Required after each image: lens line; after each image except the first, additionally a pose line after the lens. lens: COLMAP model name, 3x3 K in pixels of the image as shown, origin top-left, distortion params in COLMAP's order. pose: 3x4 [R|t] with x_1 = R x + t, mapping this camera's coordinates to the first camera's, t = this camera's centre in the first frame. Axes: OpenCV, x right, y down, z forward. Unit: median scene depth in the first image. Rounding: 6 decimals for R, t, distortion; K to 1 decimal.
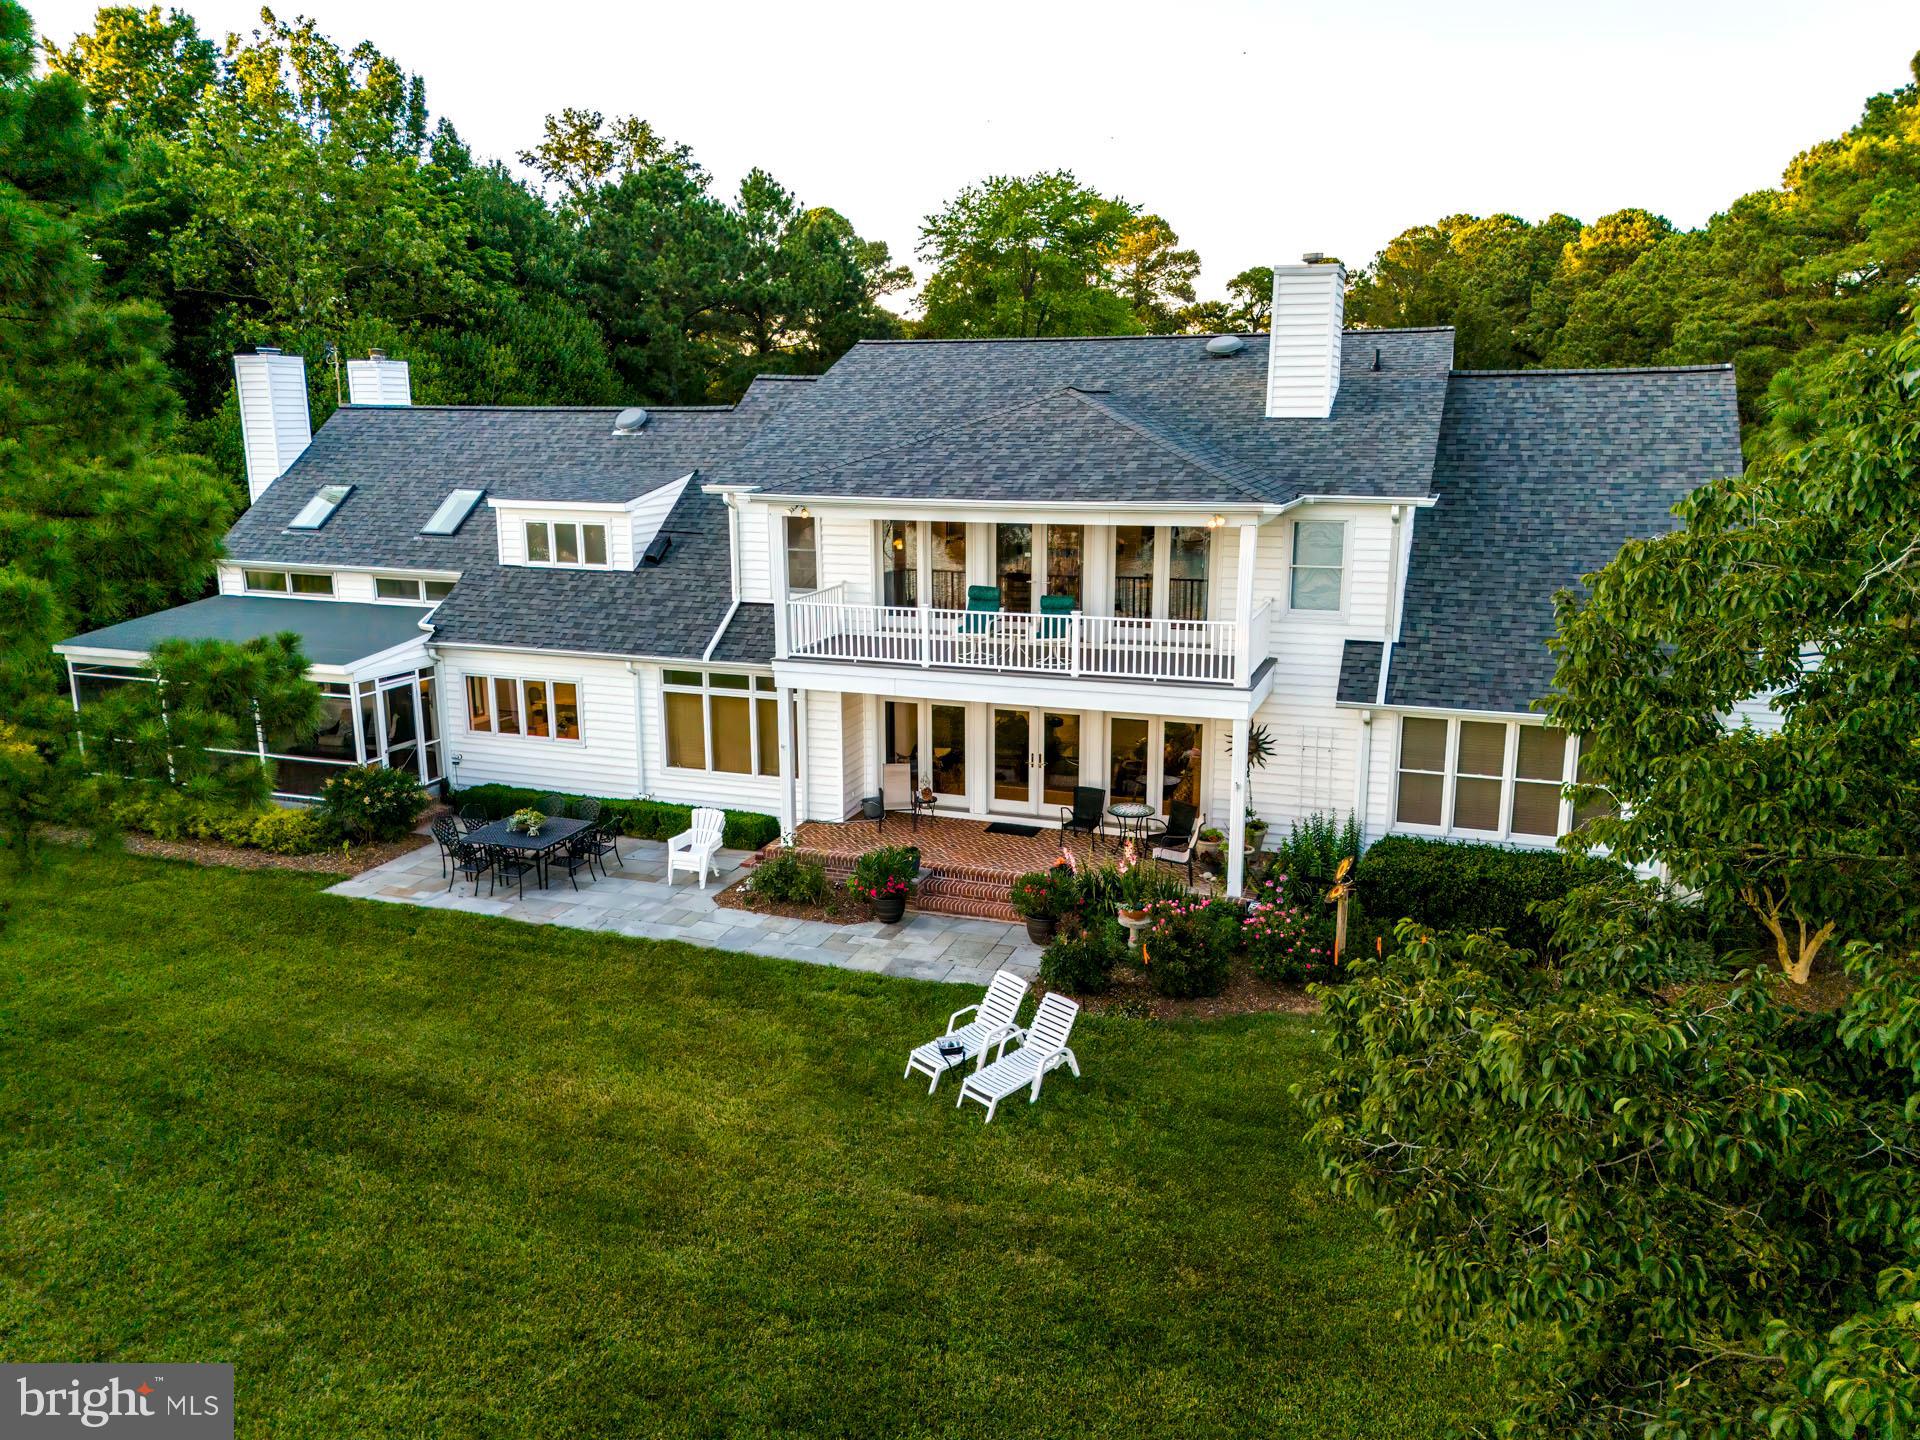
lens RADIAL K [[1401.6, 0, 963.6], [0, 1401.6, 712.8], [0, 0, 1]] dist [0.055800, -0.050463]
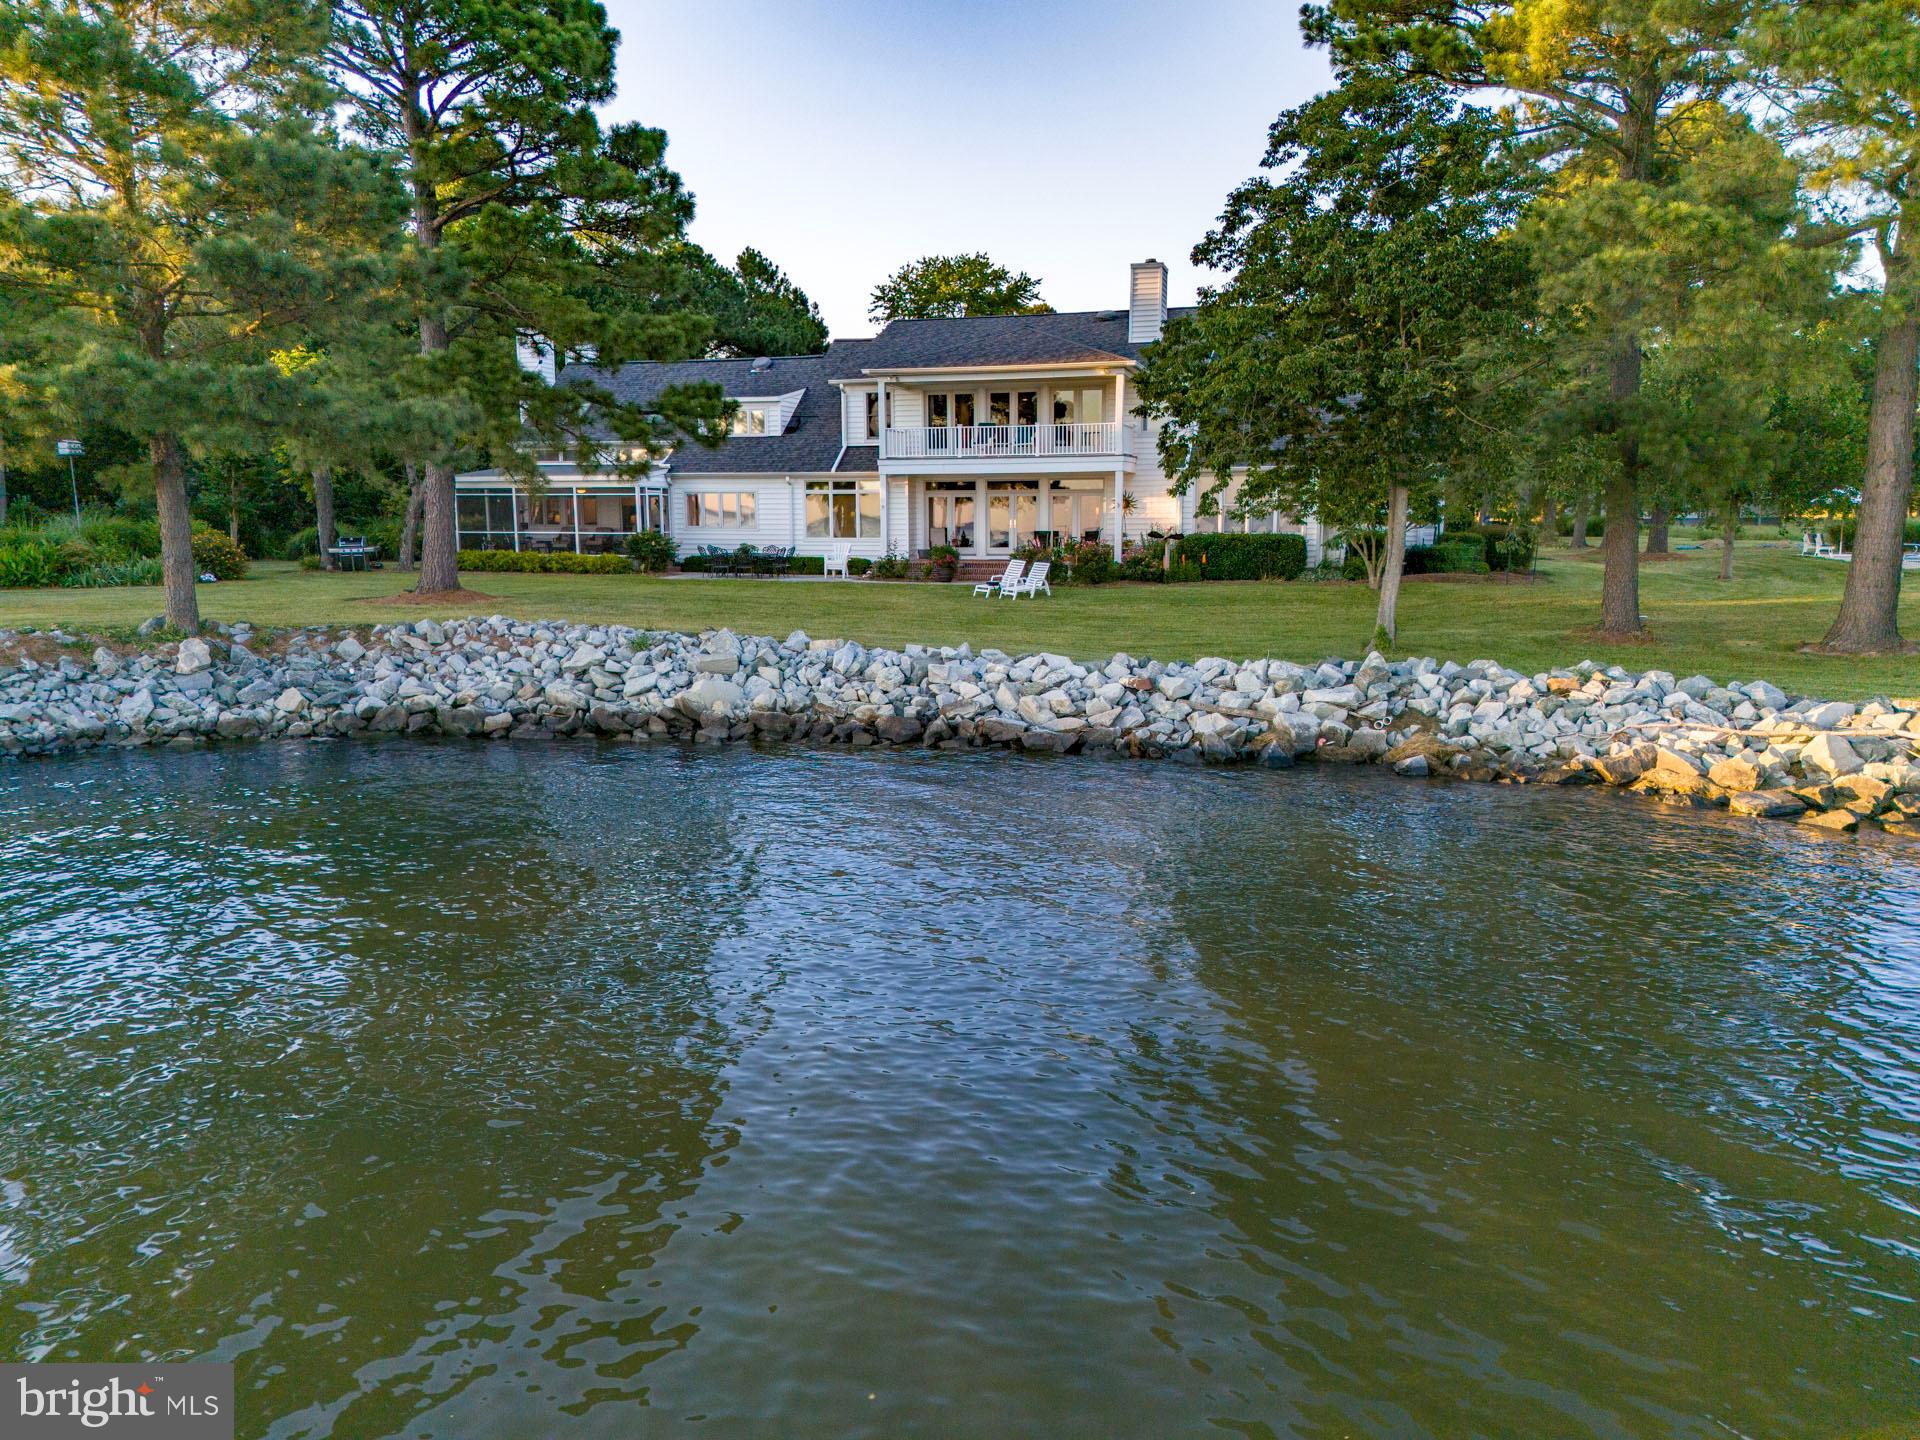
lens RADIAL K [[1397.4, 0, 960.0], [0, 1397.4, 720.0], [0, 0, 1]] dist [0.057316, -0.054154]
pose [[0.997056, -0.011121, 0.075868, -0.148677], [0.016219, 0.997627, -0.066910, 0.383417], [-0.074944, 0.067943, 0.994870, -0.762789]]
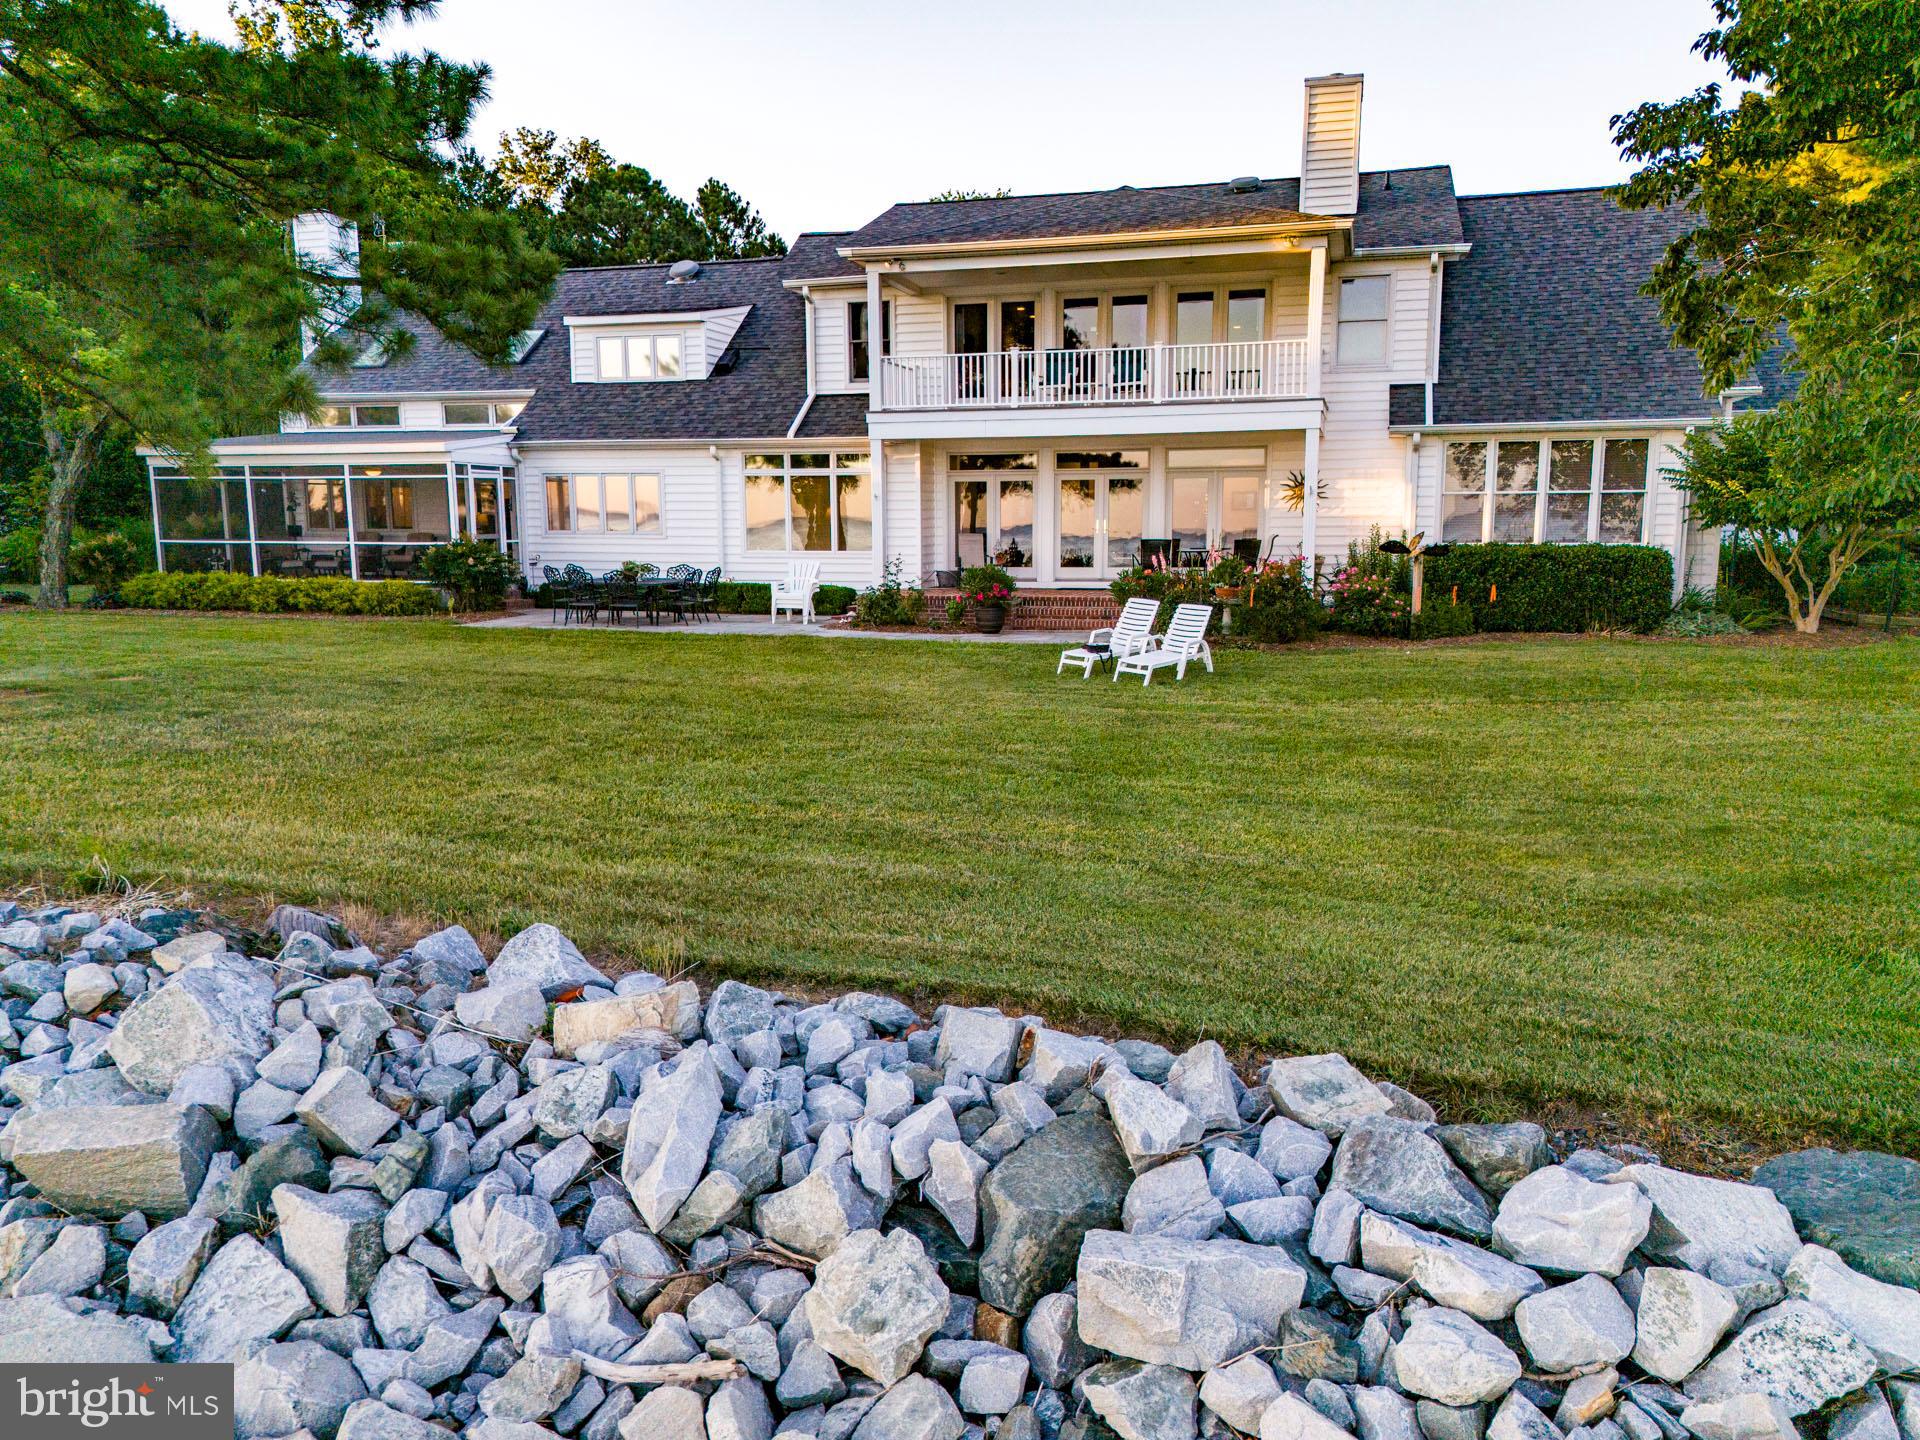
lens RADIAL K [[1397.4, 0, 960.0], [0, 1397.4, 720.0], [0, 0, 1]] dist [0.057316, -0.054154]
pose [[0.997101, -0.012049, 0.075124, -0.127309], [0.017205, 0.997512, -0.068370, 0.233483], [-0.074113, 0.069464, 0.994828, -0.052597]]
